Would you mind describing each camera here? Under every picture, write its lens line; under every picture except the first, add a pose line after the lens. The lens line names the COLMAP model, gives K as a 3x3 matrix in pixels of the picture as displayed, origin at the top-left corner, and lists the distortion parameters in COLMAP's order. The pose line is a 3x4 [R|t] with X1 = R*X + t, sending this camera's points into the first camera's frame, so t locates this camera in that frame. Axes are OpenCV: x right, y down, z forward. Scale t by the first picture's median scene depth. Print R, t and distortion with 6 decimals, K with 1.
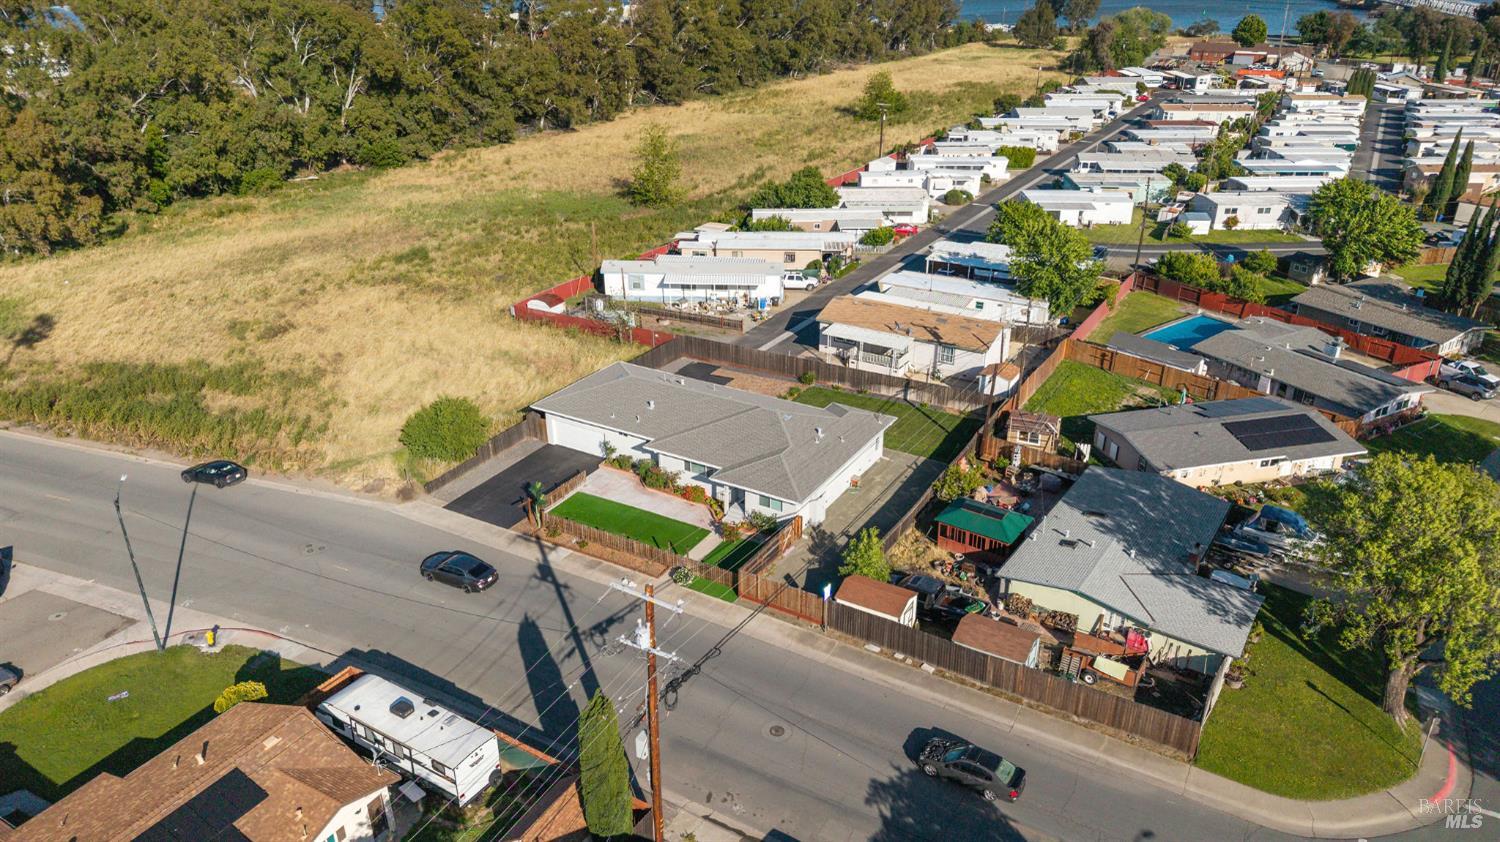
lens RADIAL K [[999.9, 0, 755.6], [0, 999.9, 439.8], [0, 0, 1]] dist [0.030990, -0.027931]
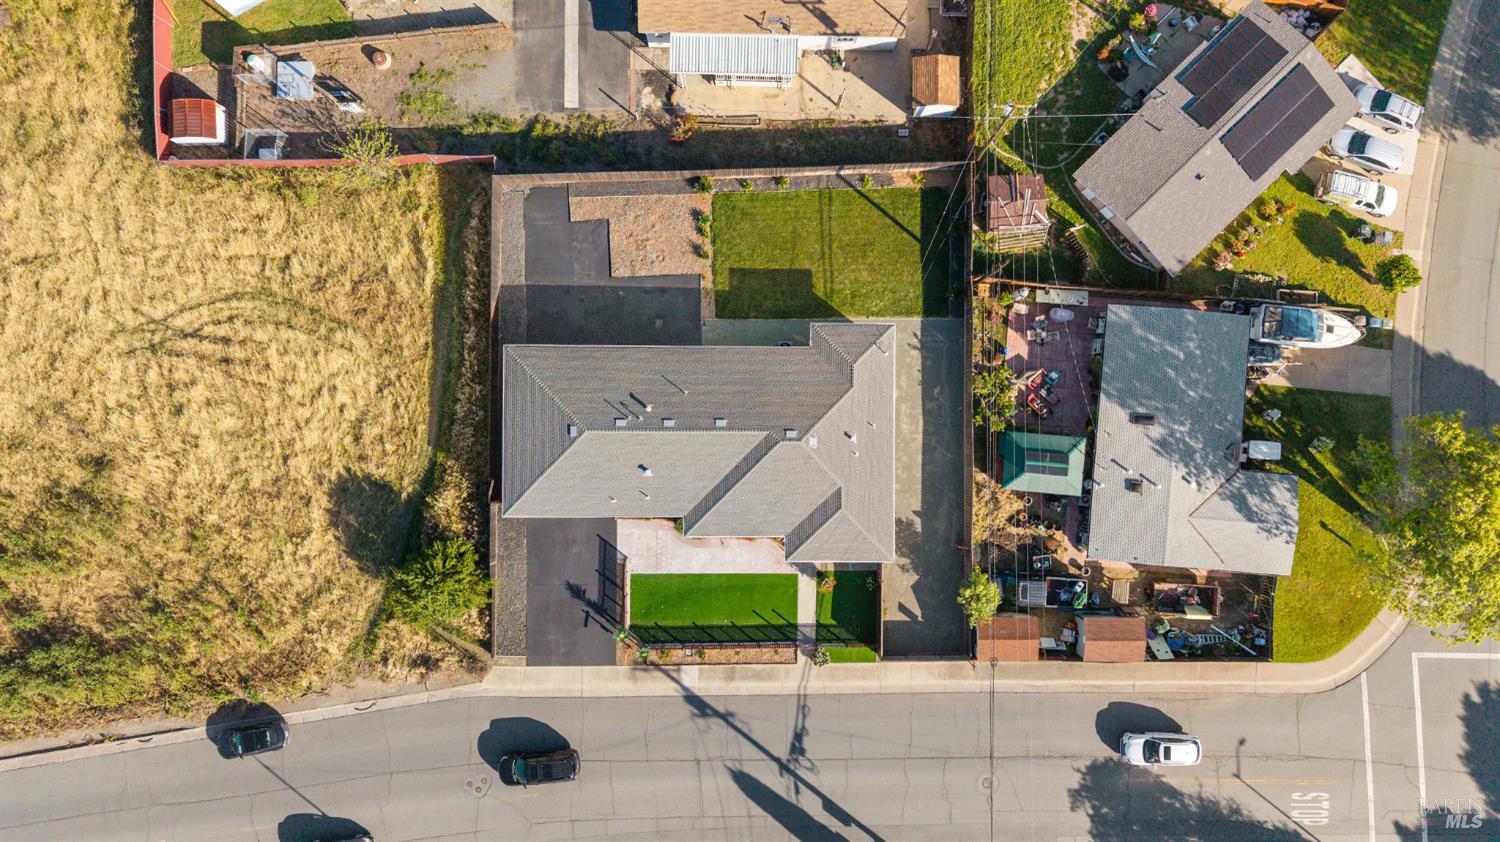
lens RADIAL K [[999.9, 0, 755.6], [0, 999.9, 439.8], [0, 0, 1]] dist [0.030990, -0.027931]
pose [[0.867554, -0.497314, 0.005399, -0.017379], [0.216493, 0.387396, 0.896133, -0.782528], [-0.447752, -0.776275, 0.443752, 0.600983]]
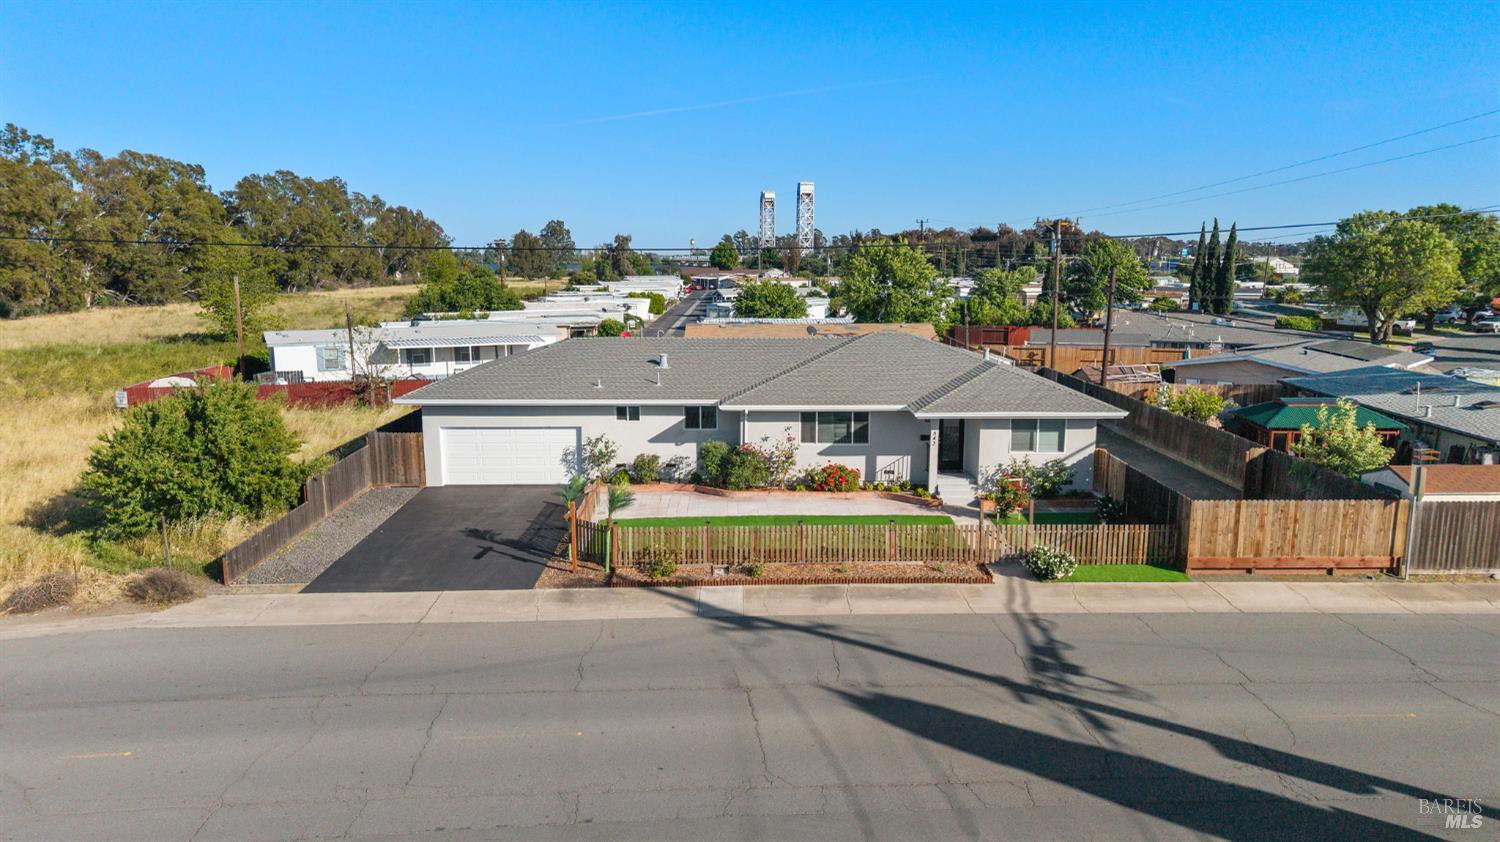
lens RADIAL K [[1007.7, 0, 753.9], [0, 1007.7, 462.0], [0, 0, 1]] dist [0.000303, 0.003649]
pose [[0.855819, -0.107899, 0.505896, -0.330418], [0.229468, 0.955698, -0.184355, 0.120653], [-0.463592, 0.273861, 0.842664, 0.555277]]
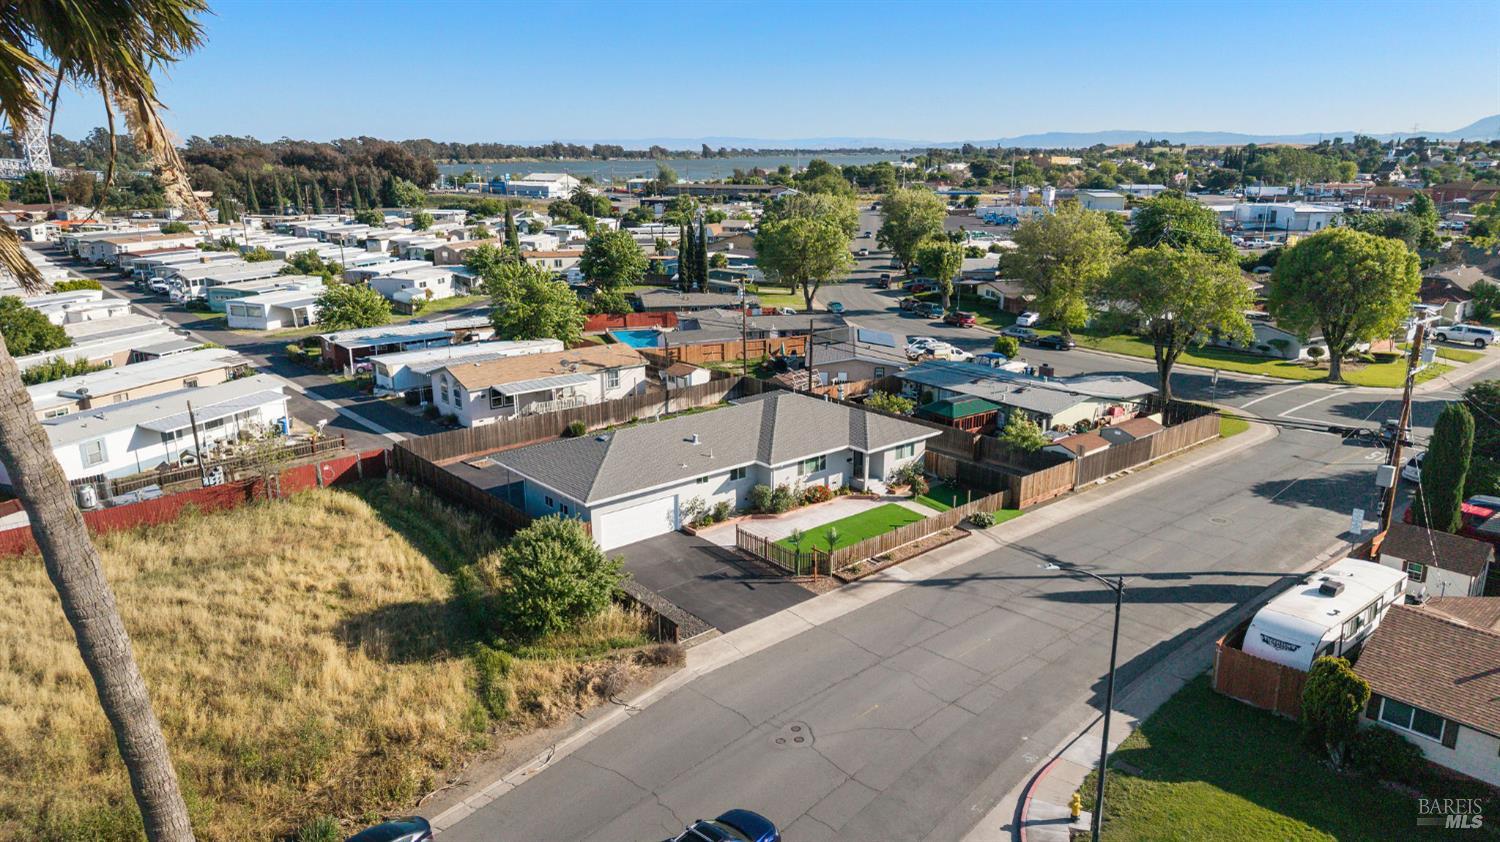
lens RADIAL K [[999.9, 0, 755.6], [0, 999.9, 439.8], [0, 0, 1]] dist [0.030990, -0.027931]
pose [[0.329264, -0.263734, 0.906659, -0.805066], [0.416547, 0.902289, 0.111188, -0.102555], [-0.847392, 0.341056, 0.406949, 0.634351]]
